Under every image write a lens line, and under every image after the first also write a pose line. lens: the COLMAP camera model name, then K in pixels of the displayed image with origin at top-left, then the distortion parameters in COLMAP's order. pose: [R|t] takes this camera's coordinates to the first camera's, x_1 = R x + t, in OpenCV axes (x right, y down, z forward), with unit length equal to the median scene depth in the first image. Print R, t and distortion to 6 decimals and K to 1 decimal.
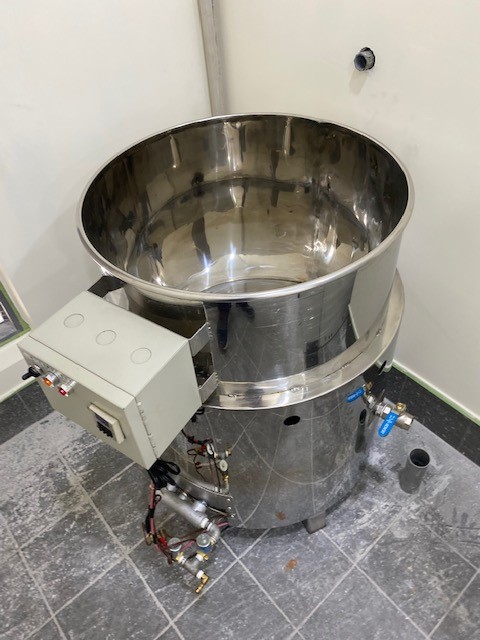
lens RADIAL K [[504.3, 0, 240.0], [0, 504.3, 320.0], [0, 0, 1]] dist [0.043007, -0.000753]
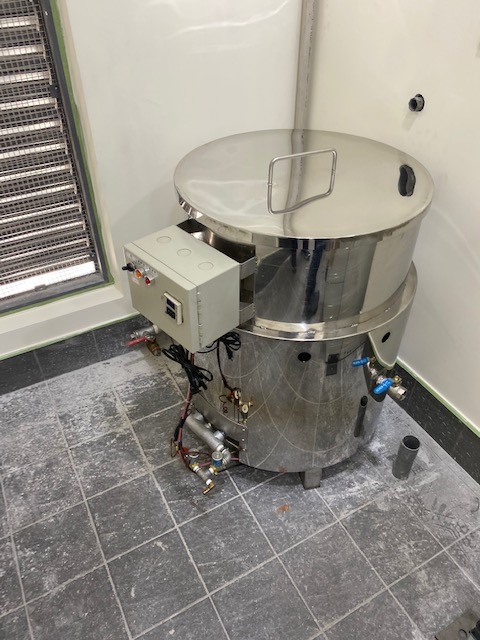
lens RADIAL K [[496.0, 0, 244.1], [0, 496.0, 320.5], [0, 0, 1]] dist [0.067580, -0.001338]
pose [[0.974665, 0.197520, -0.104943, 0.045720], [-0.206251, 0.975220, -0.080041, 0.166074], [0.086533, 0.099658, 0.991252, -0.191801]]
